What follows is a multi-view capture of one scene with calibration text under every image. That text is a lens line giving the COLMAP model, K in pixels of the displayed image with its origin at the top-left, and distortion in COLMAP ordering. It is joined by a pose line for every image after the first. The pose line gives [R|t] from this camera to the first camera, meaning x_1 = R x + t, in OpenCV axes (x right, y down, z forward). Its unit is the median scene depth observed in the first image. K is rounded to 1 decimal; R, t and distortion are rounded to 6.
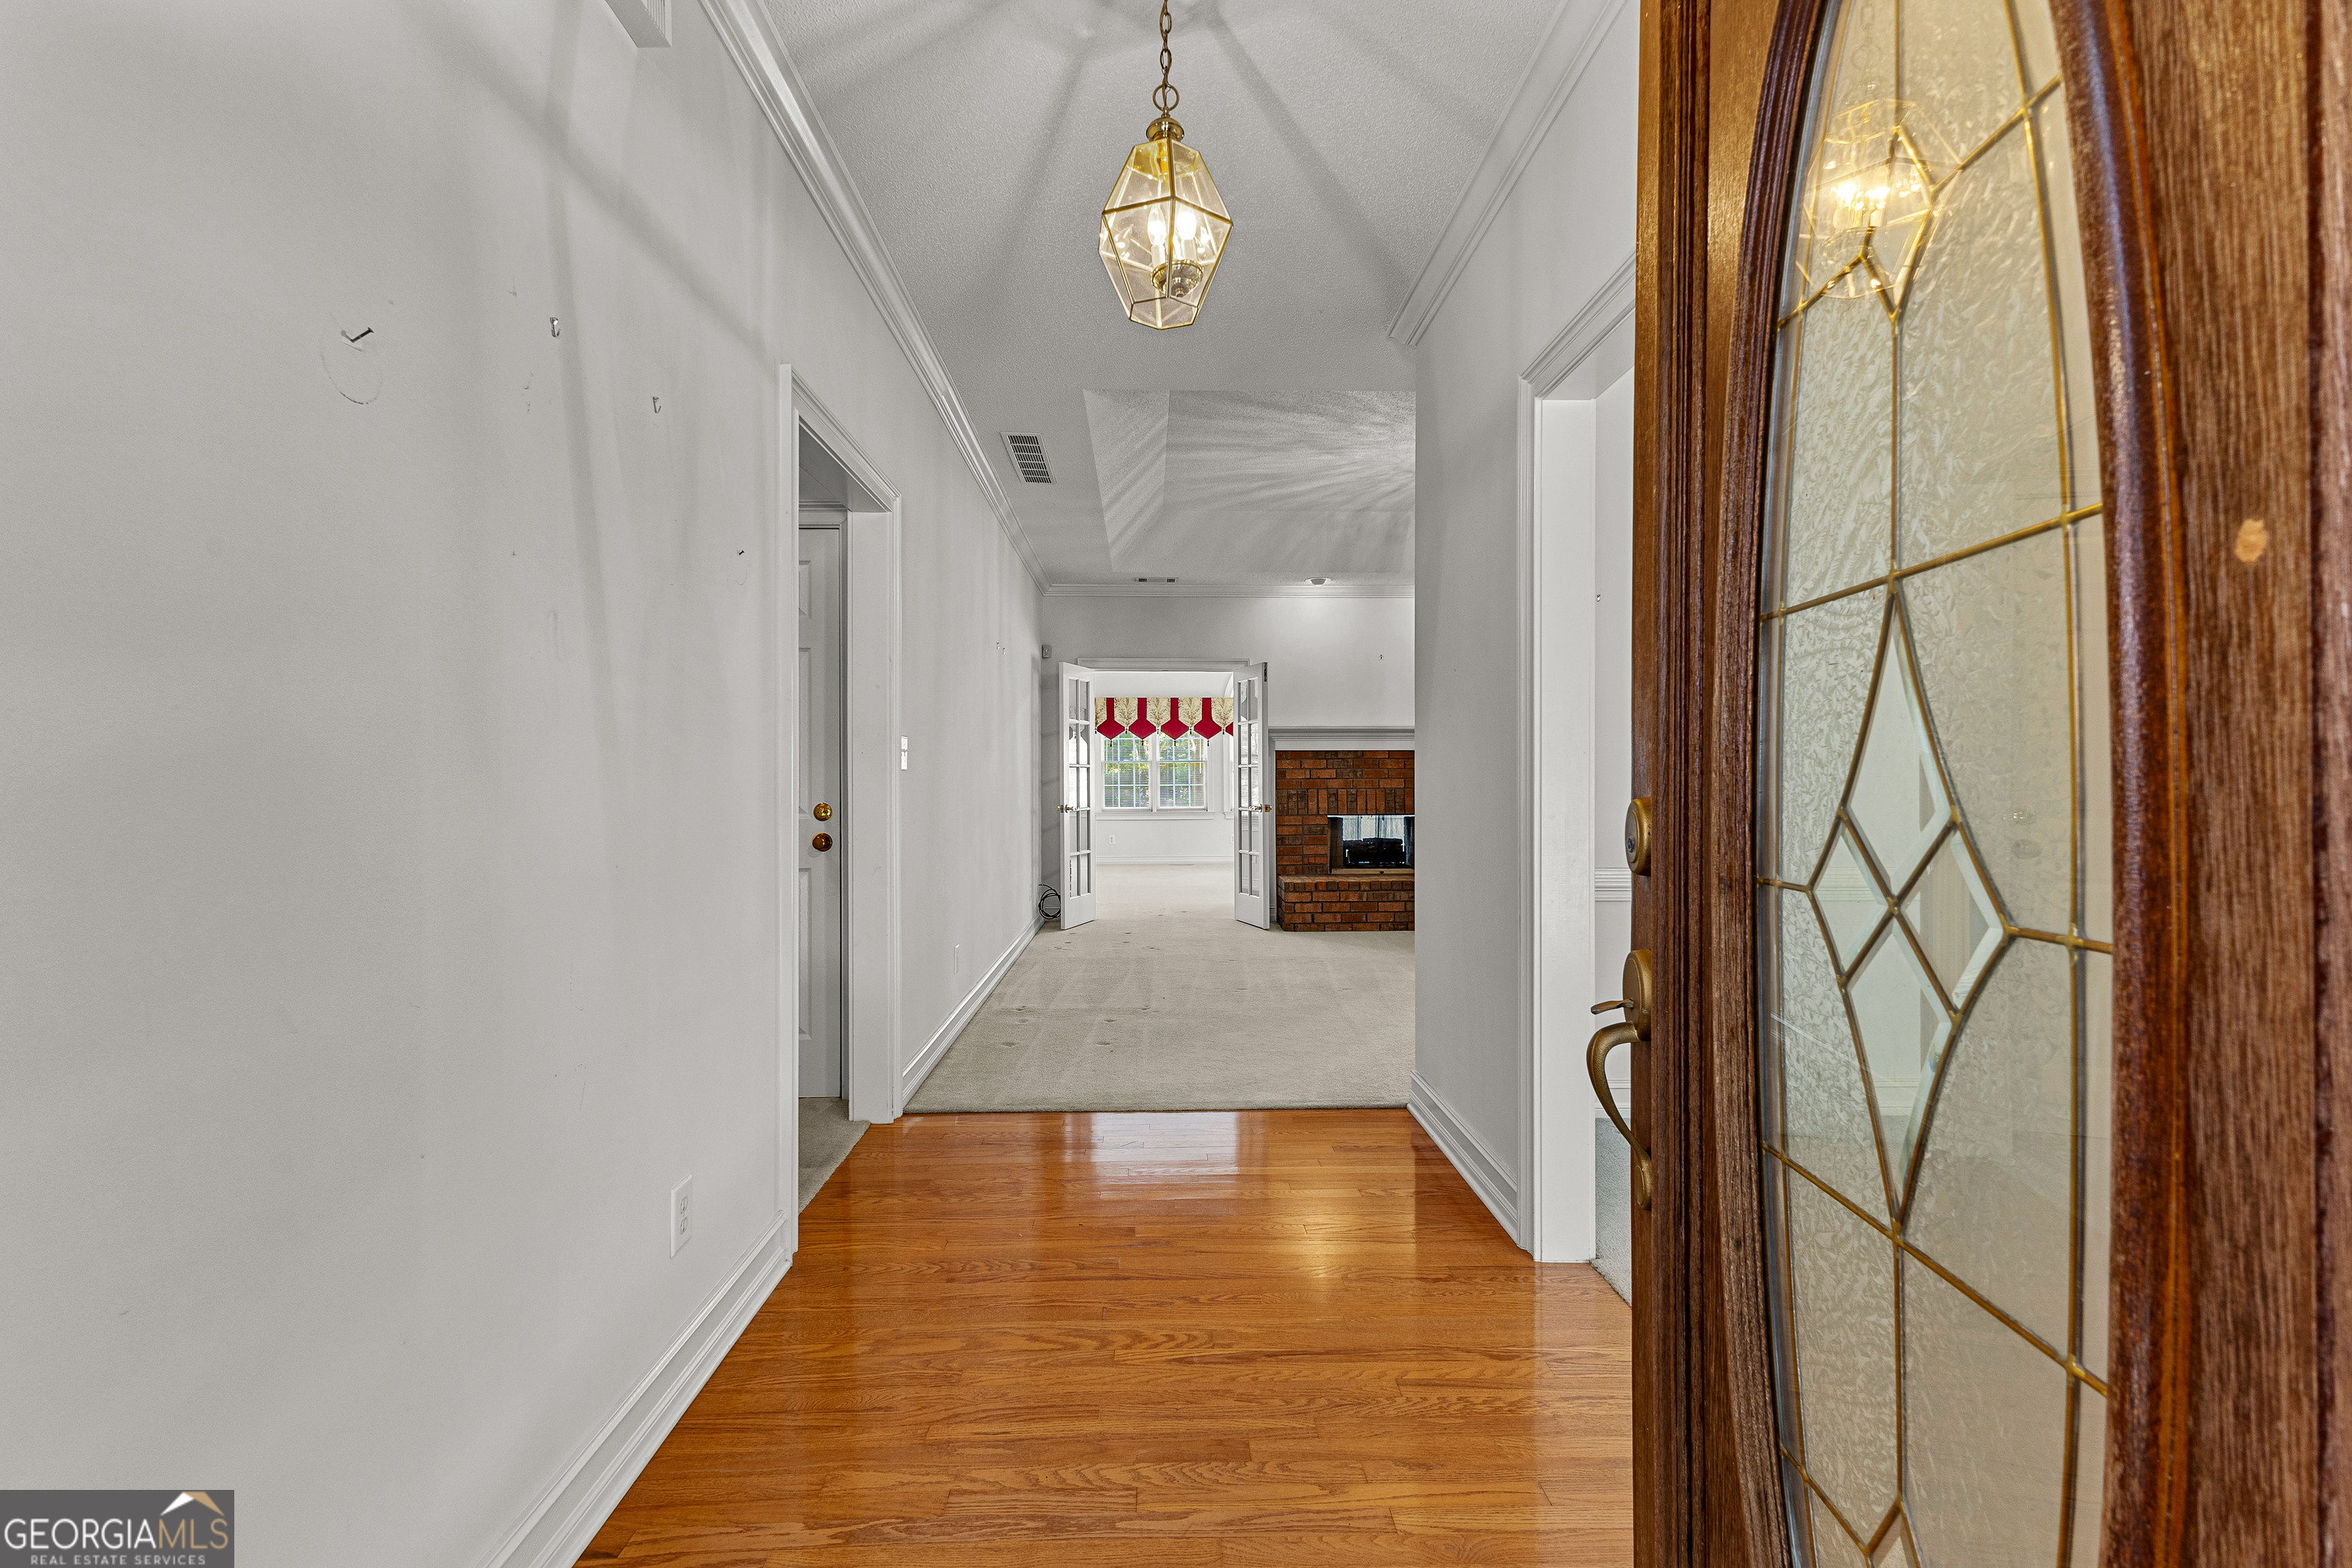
lens RADIAL K [[1018.5, 0, 1172.9], [0, 1018.5, 772.8], [0, 0, 1]] dist [0.008590, -0.000131]
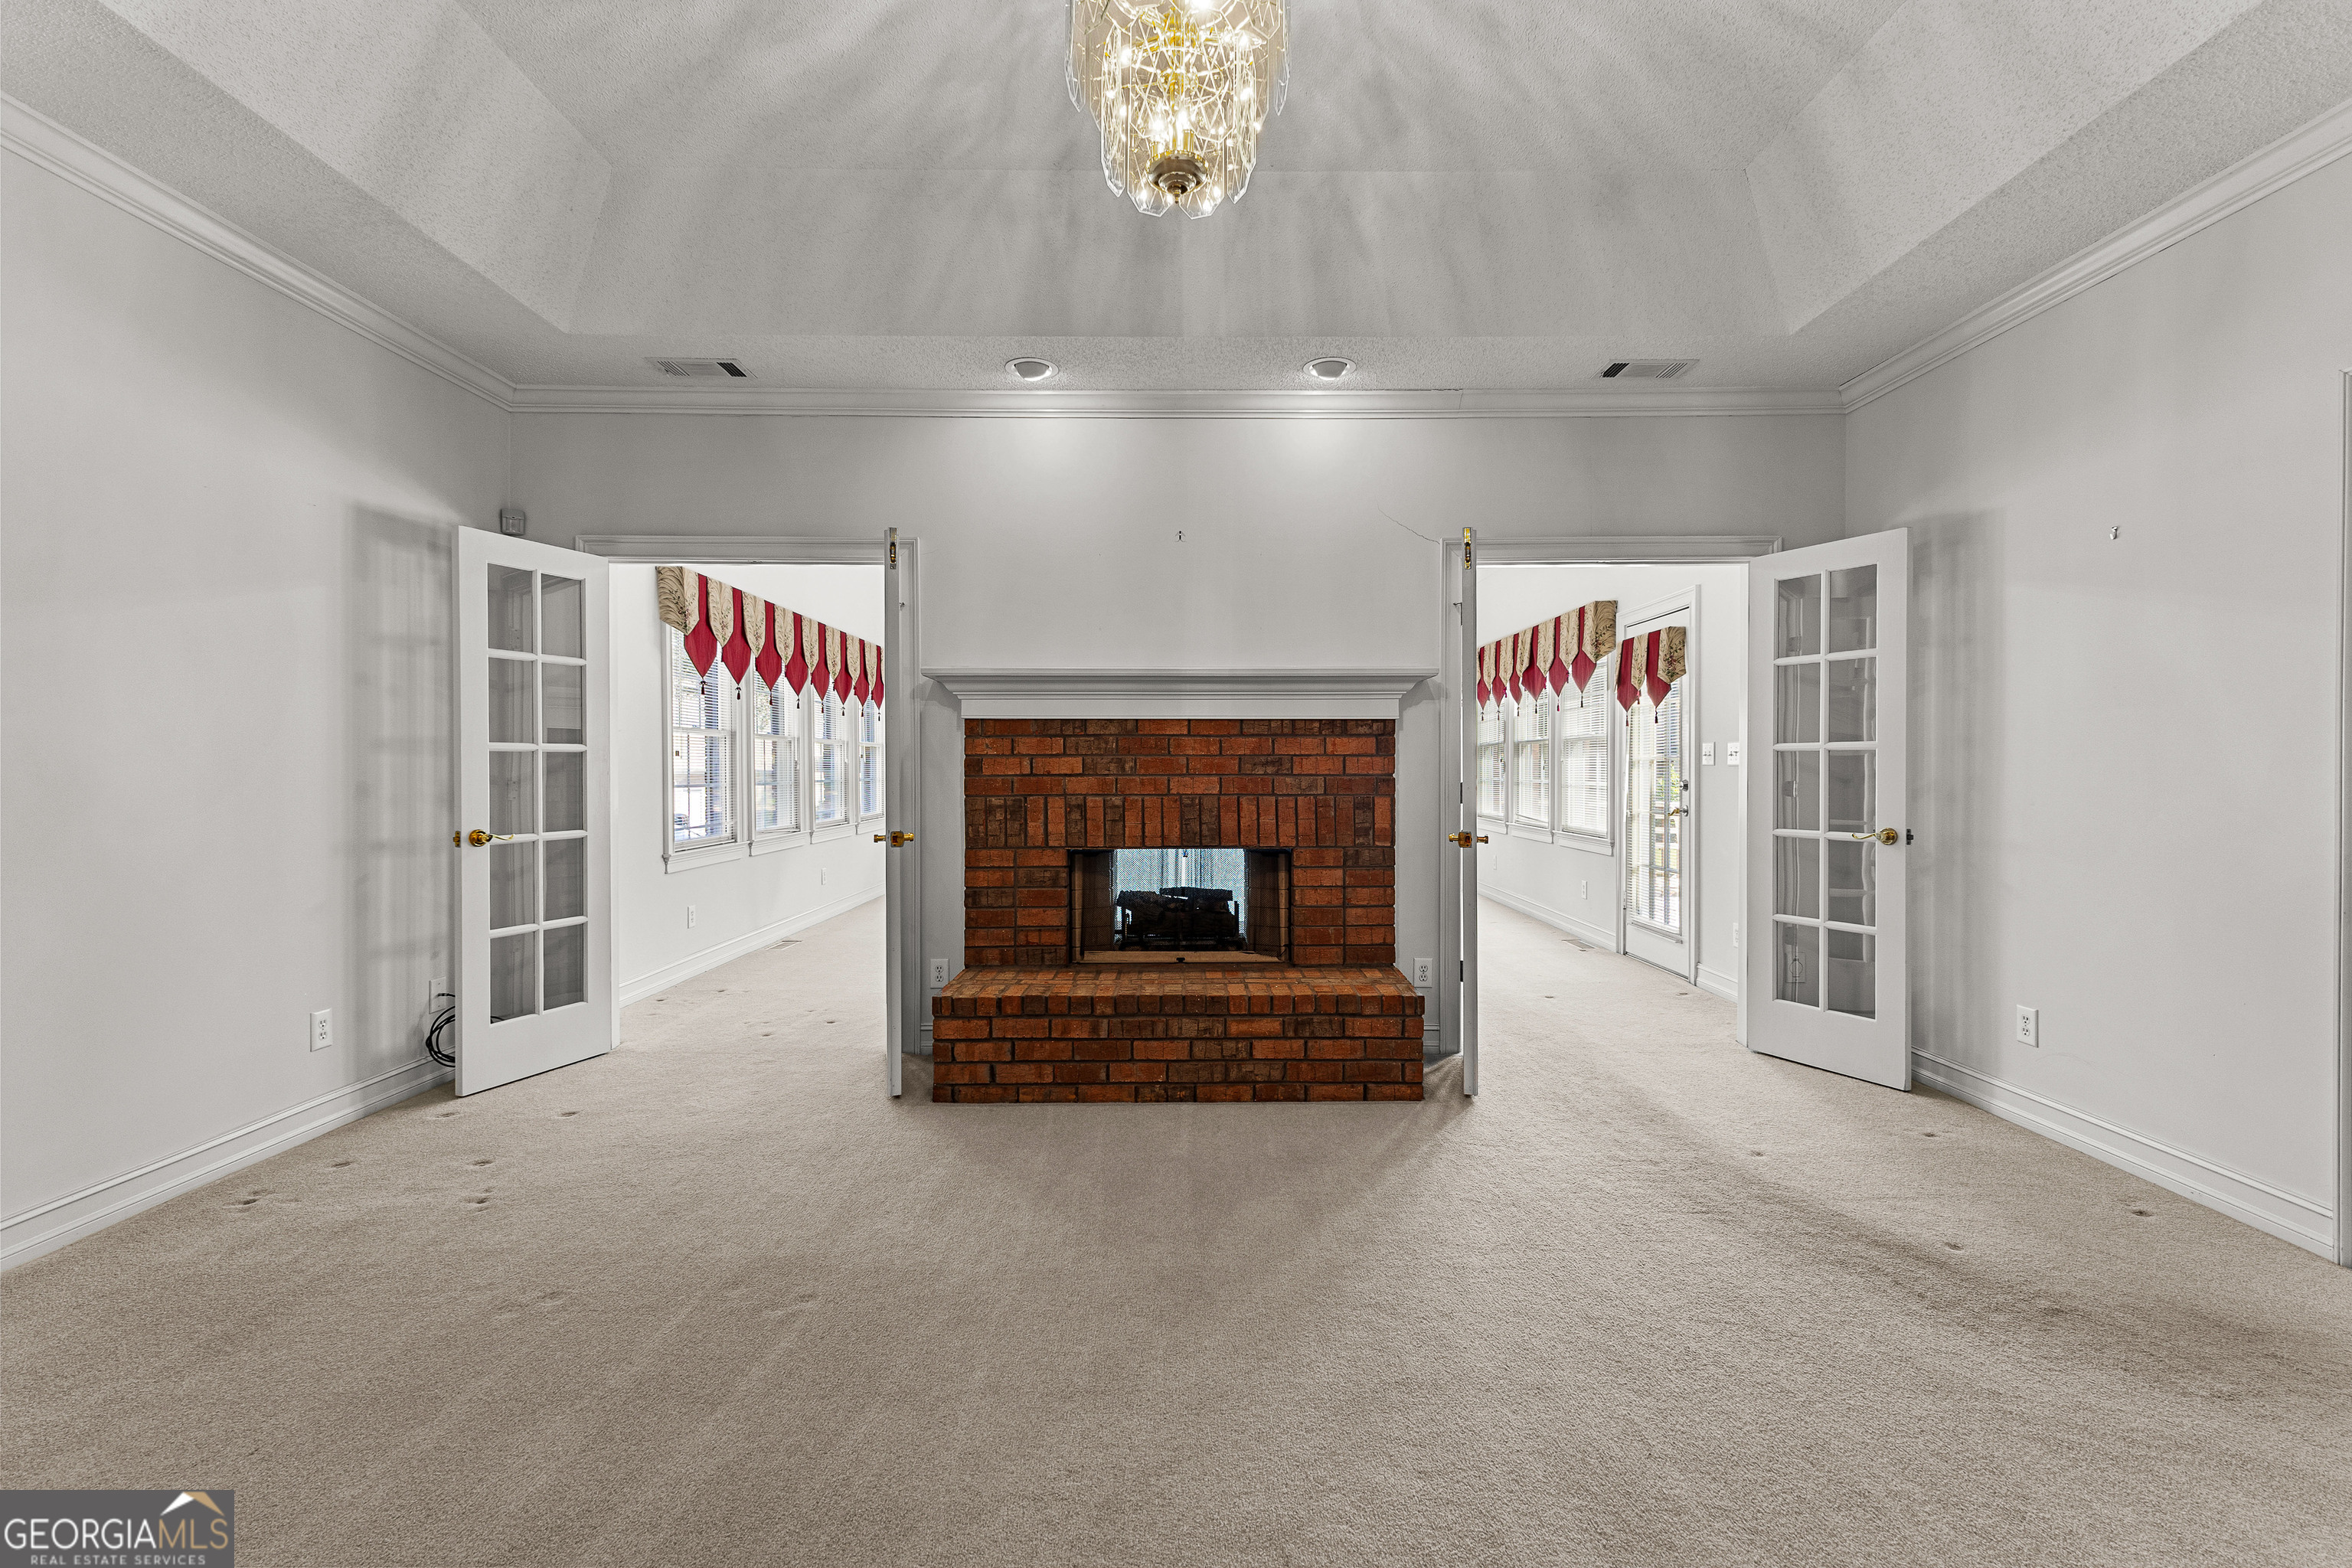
lens RADIAL K [[1018.5, 0, 1172.9], [0, 1018.5, 772.8], [0, 0, 1]] dist [0.008590, -0.000131]
pose [[0.999797, 0.002537, -0.019977, 0.229223], [-0.002307, 0.999931, 0.011542, -0.001556], [0.020005, -0.011493, 0.999734, 0.533285]]
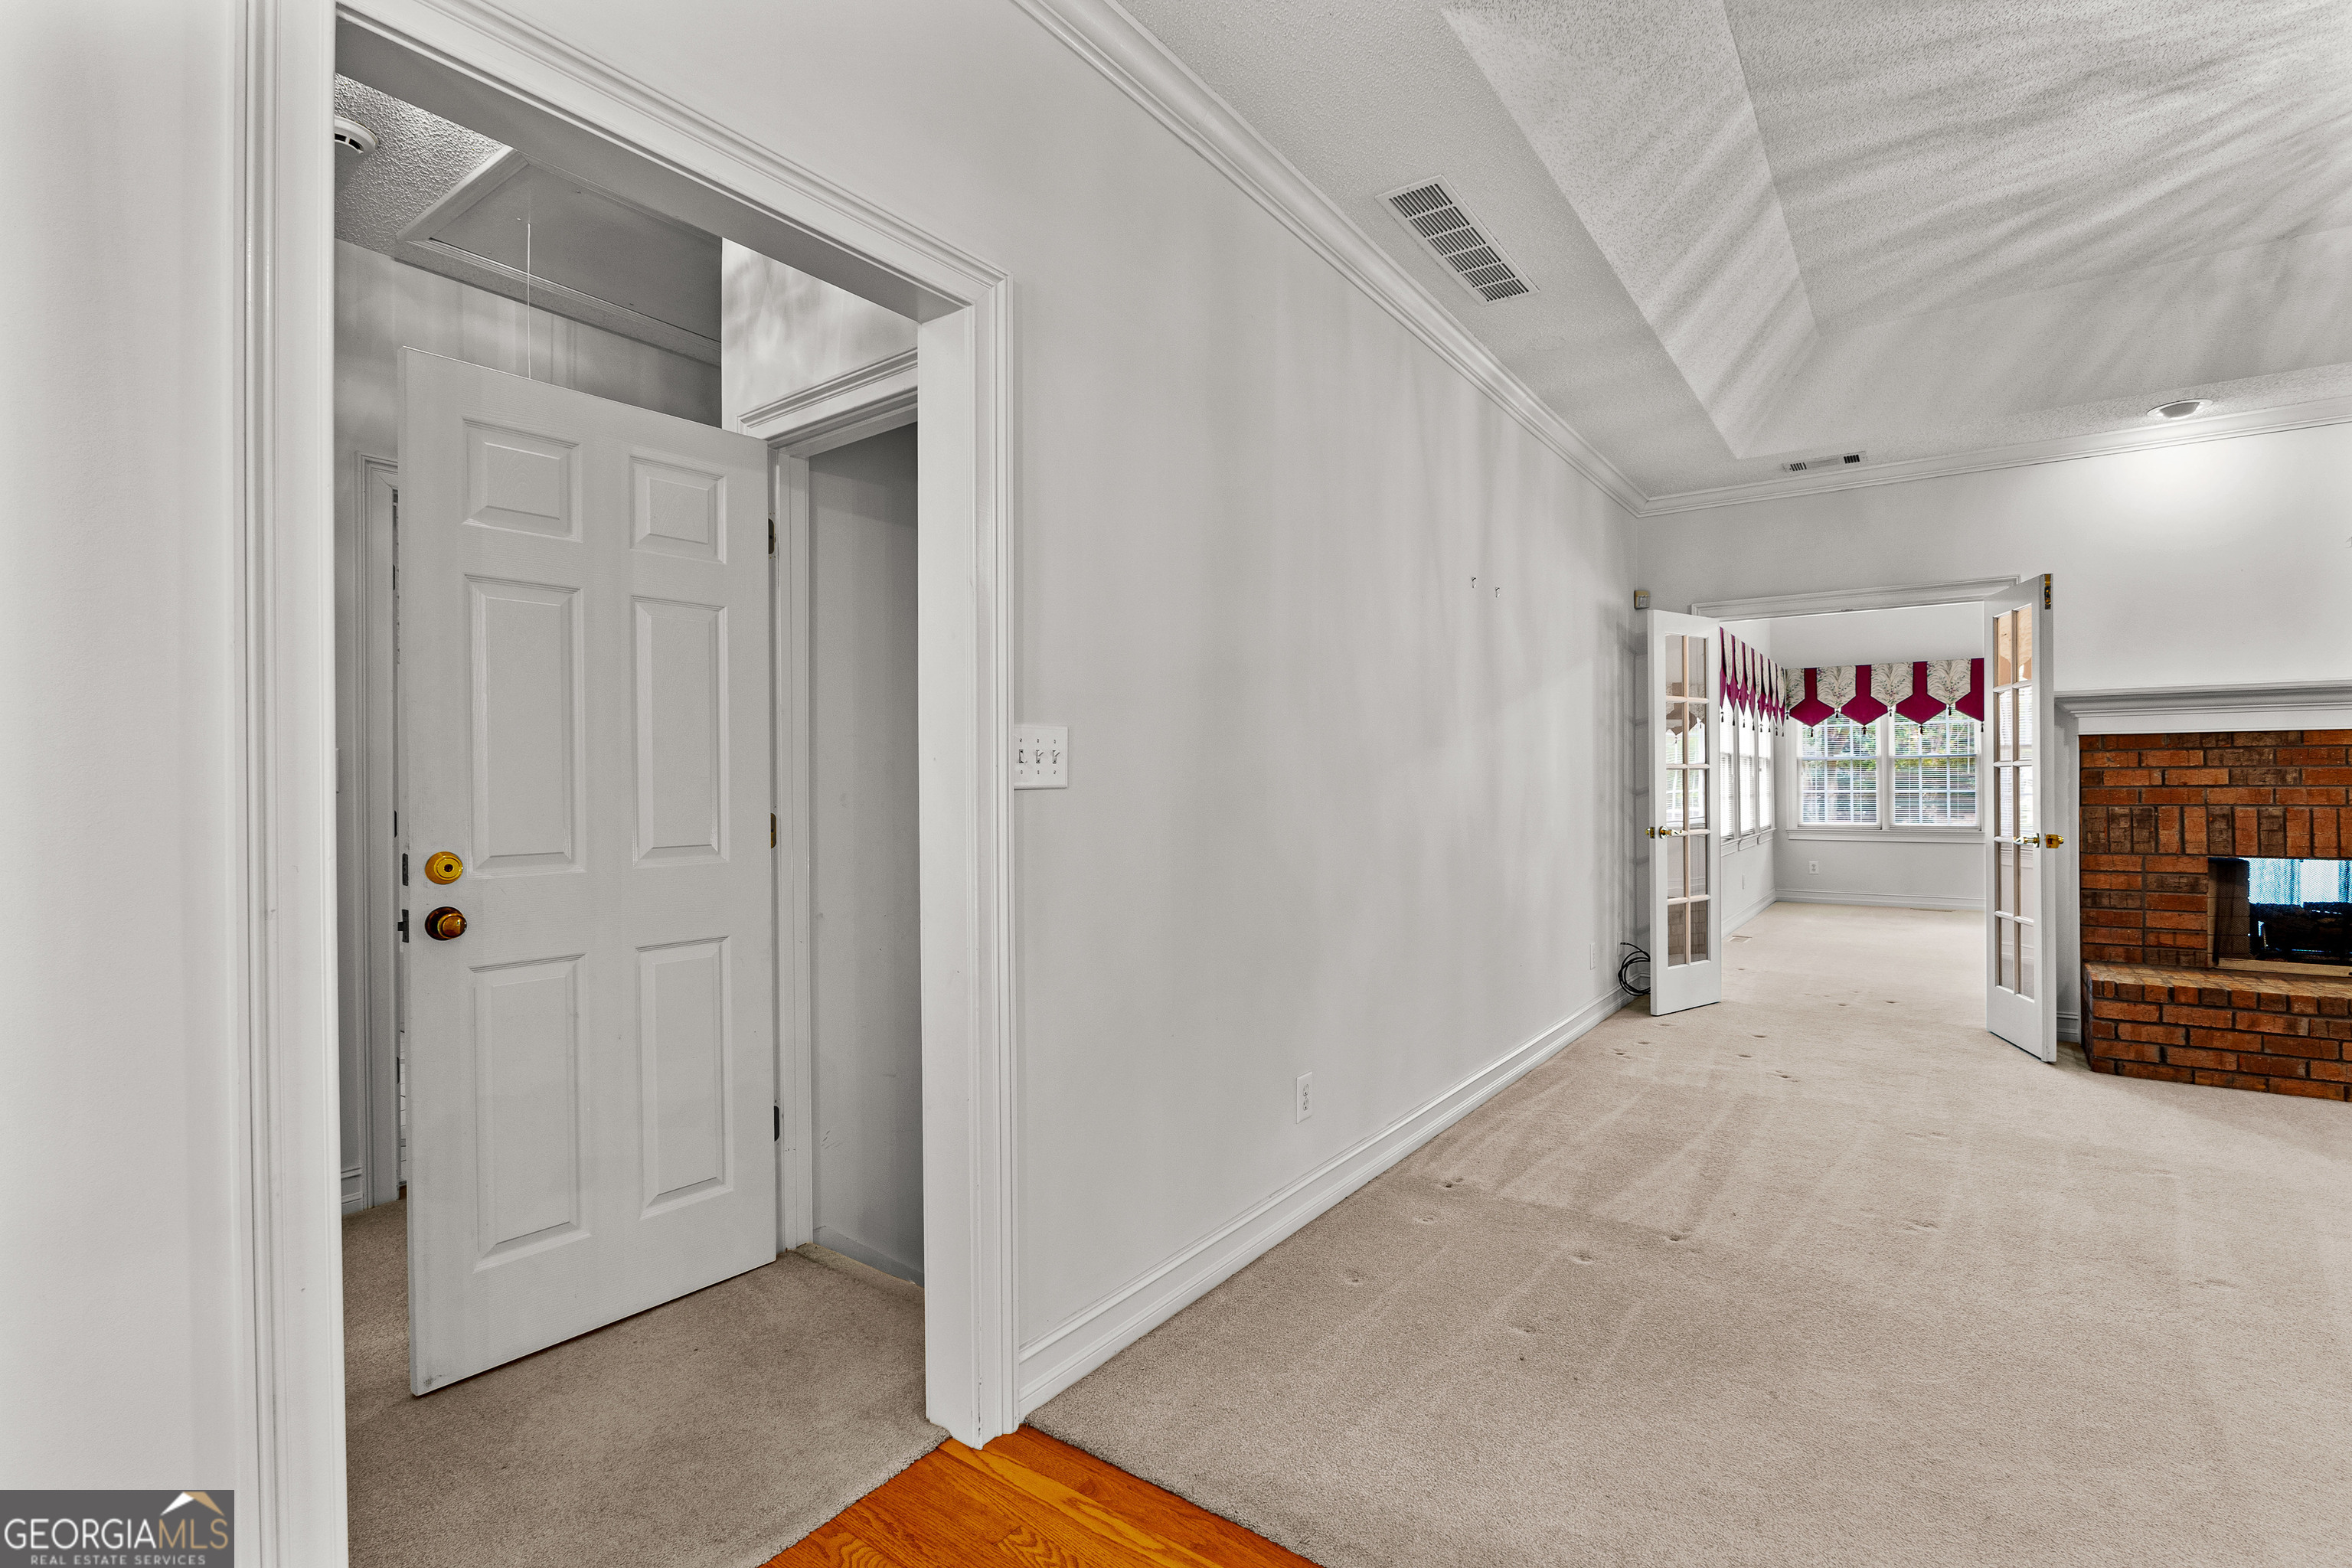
lens RADIAL K [[1051.7, 0, 1180.9], [0, 1051.7, 782.9], [0, 0, 1]] dist [-0.011376, -0.001361]
pose [[0.793402, -0.001006, -0.608697, 0.062179], [0.007335, 0.999942, 0.007909, -0.004357], [0.608653, -0.010740, 0.793363, 0.273085]]
